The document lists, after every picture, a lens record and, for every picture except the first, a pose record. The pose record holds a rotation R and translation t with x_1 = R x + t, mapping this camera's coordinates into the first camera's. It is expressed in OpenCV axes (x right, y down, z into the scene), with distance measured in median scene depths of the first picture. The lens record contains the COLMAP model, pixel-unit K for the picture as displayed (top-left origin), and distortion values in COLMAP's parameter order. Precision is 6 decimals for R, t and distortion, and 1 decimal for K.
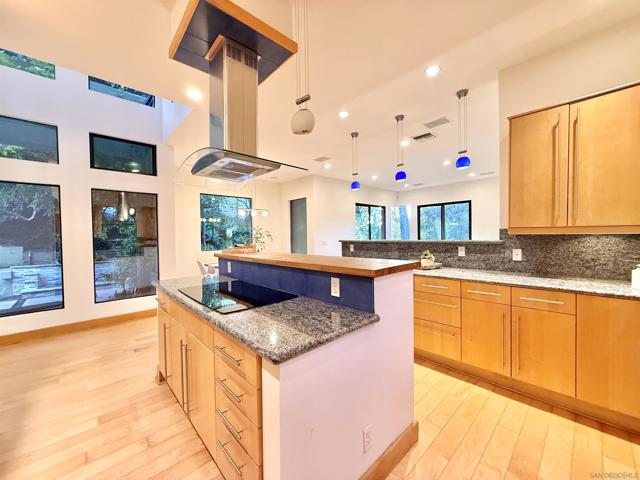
lens RADIAL K [[254.9, 0, 317.8], [0, 254.9, 240.4], [0, 0, 1]] dist [0.001314, -0.001654]
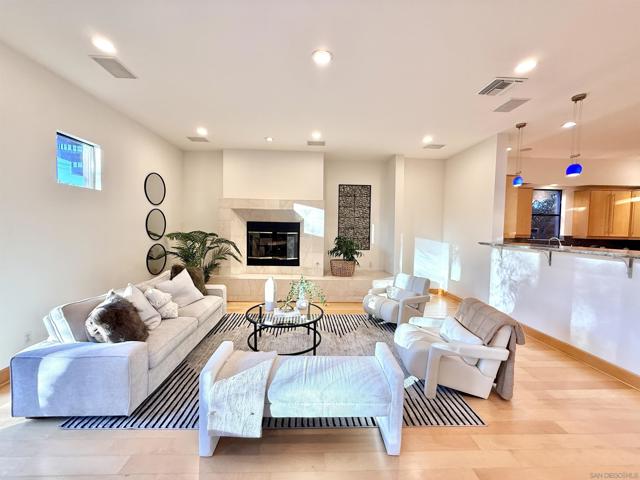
lens RADIAL K [[254.9, 0, 318.4], [0, 254.9, 240.1], [0, 0, 1]] dist [0.001314, -0.001654]
pose [[-0.752830, -0.027291, 0.657649, 0.353085], [0.006166, 0.998804, 0.048506, -0.062991], [-0.658186, 0.040572, -0.751761, 1.913494]]
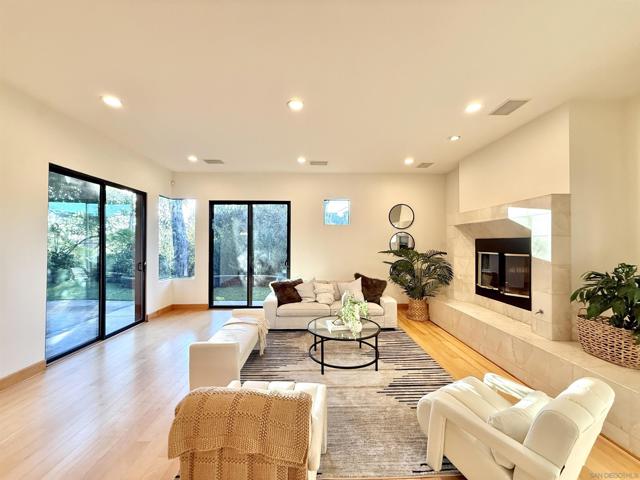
lens RADIAL K [[254.9, 0, 319.3], [0, 254.9, 240.5], [0, 0, 1]] dist [0.001314, -0.001654]
pose [[0.660334, 0.029908, 0.750376, 0.269536], [-0.002794, 0.999298, -0.037370, -0.050256], [-0.750966, 0.022580, 0.659954, 0.964173]]
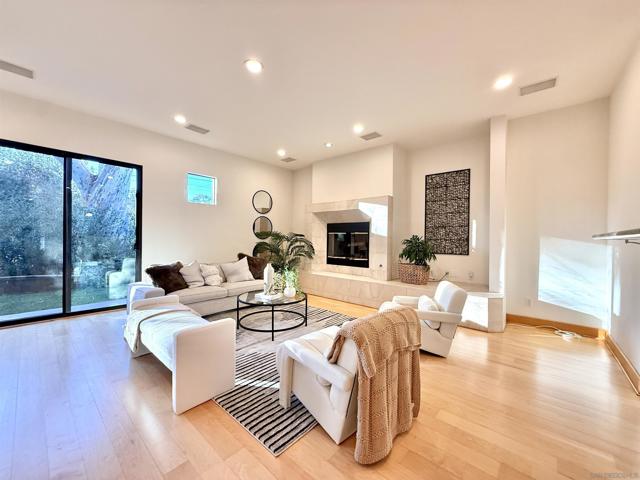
lens RADIAL K [[254.9, 0, 318.6], [0, 254.9, 240.6], [0, 0, 1]] dist [0.001314, -0.001654]
pose [[-0.097968, 0.009200, 0.995147, 0.072686], [0.006055, 0.999944, -0.008649, 0.009944], [-0.995171, 0.005178, -0.098018, 1.362008]]
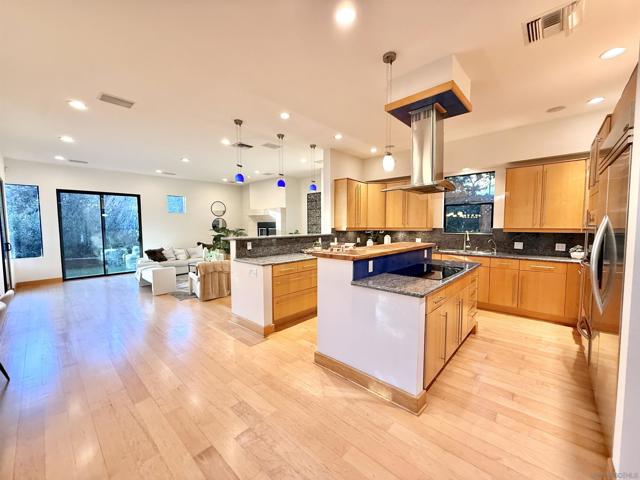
lens RADIAL K [[254.9, 0, 318.7], [0, 254.9, 240.8], [0, 0, 1]] dist [0.001314, -0.001654]
pose [[-0.082165, -0.044524, 0.995624, -0.827272], [0.025227, 0.998589, 0.046739, -0.026233], [-0.996299, 0.028956, -0.080926, 0.819836]]
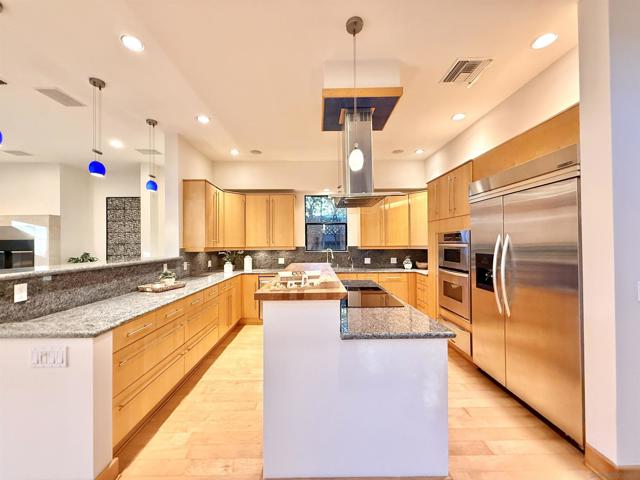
lens RADIAL K [[254.9, 0, 318.7], [0, 254.9, 240.2], [0, 0, 1]] dist [0.001314, -0.001654]
pose [[-0.739606, 0.030936, 0.672329, -0.489319], [0.034329, 0.999377, -0.008220, -0.033413], [-0.672164, 0.017001, -0.740207, 0.979838]]
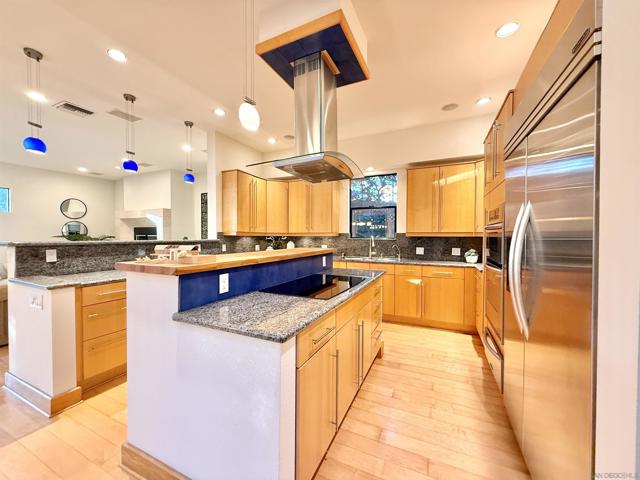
lens RADIAL K [[254.9, 0, 318.6], [0, 254.9, 240.8], [0, 0, 1]] dist [0.001314, -0.001654]
pose [[-0.374901, -0.001472, 0.927064, -0.625266], [0.023715, 0.999656, 0.011177, 0.004374], [-0.926762, 0.026176, -0.374737, 0.655920]]
